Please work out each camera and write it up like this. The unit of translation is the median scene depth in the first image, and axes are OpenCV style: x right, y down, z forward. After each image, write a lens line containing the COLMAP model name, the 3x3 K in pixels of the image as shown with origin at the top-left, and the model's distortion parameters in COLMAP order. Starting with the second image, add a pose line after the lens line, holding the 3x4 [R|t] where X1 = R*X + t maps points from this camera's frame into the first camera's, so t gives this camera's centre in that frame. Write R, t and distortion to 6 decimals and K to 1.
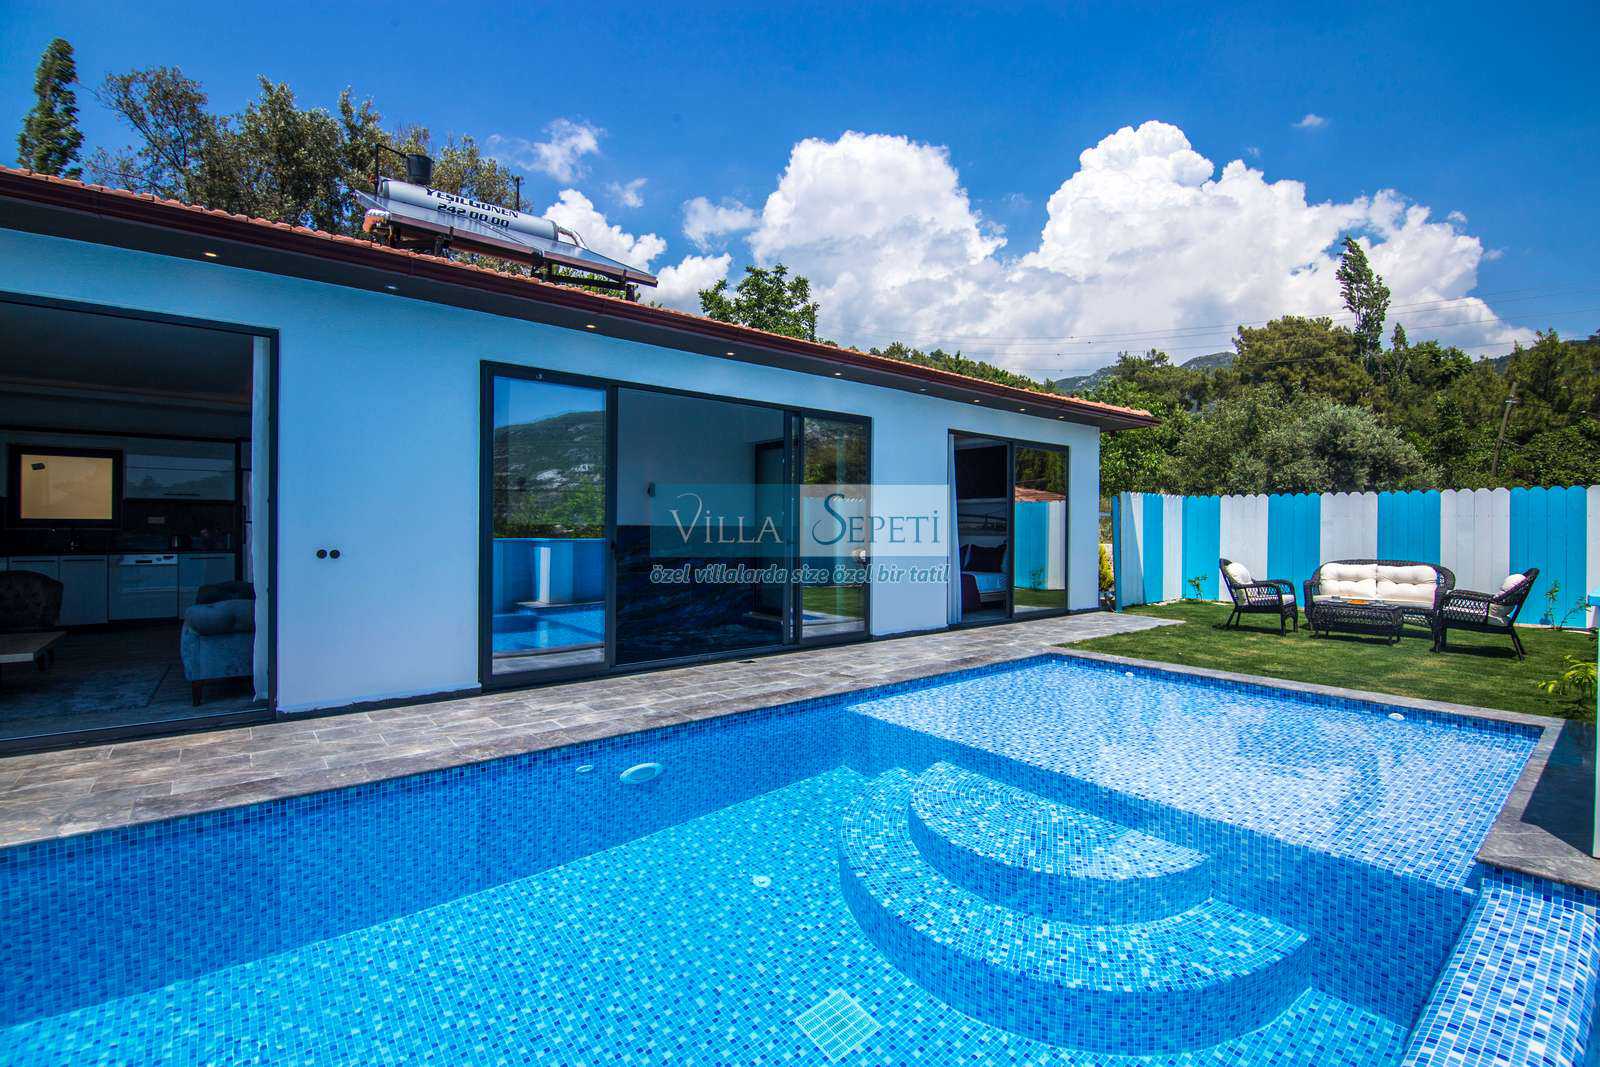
lens RADIAL K [[713.4, 0, 805.2], [0, 713.4, 531.3], [0, 0, 1]] dist [-0.006976, -0.007825]
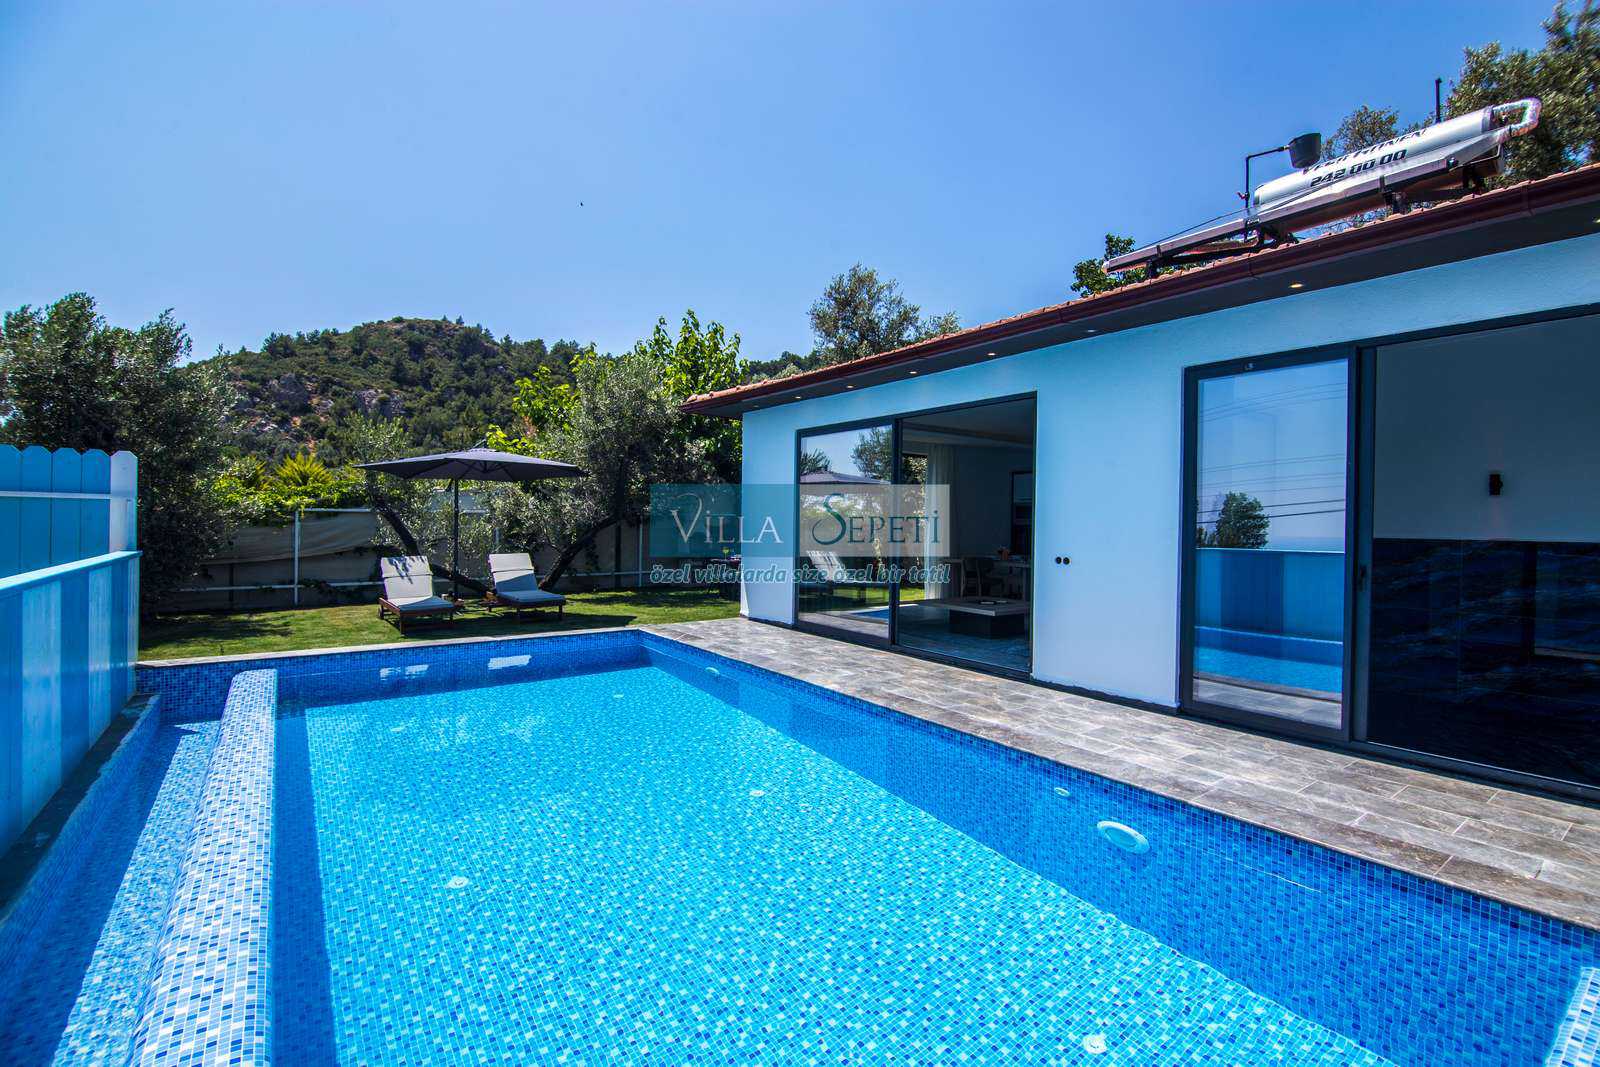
lens RADIAL K [[713.4, 0, 805.2], [0, 713.4, 531.3], [0, 0, 1]] dist [-0.006976, -0.007825]
pose [[-0.054890, 0.004094, -0.998484, 0.235322], [-0.018151, 0.999822, 0.005098, -0.006999], [0.998327, 0.018403, -0.054806, 0.241760]]
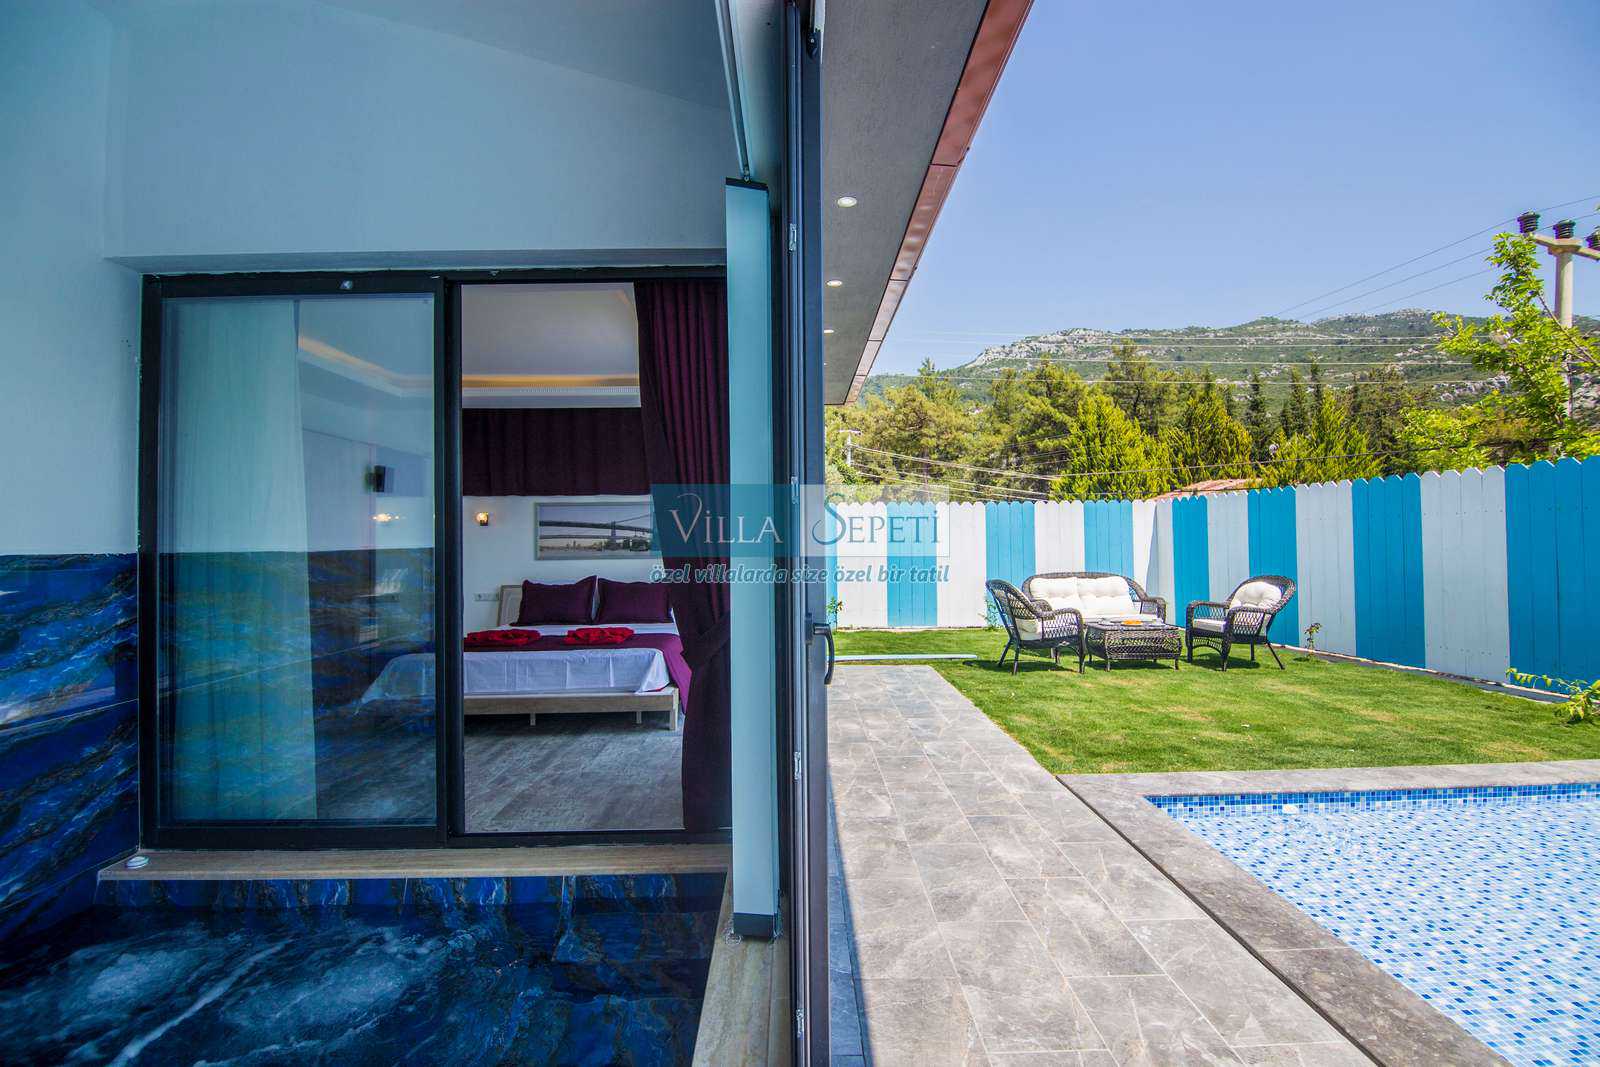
lens RADIAL K [[713.4, 0, 805.2], [0, 713.4, 531.3], [0, 0, 1]] dist [-0.006976, -0.007825]
pose [[0.621245, -0.002291, 0.783613, -0.110173], [0.019194, 0.999740, -0.012294, -0.006227], [-0.783381, 0.022678, 0.621128, 0.526484]]
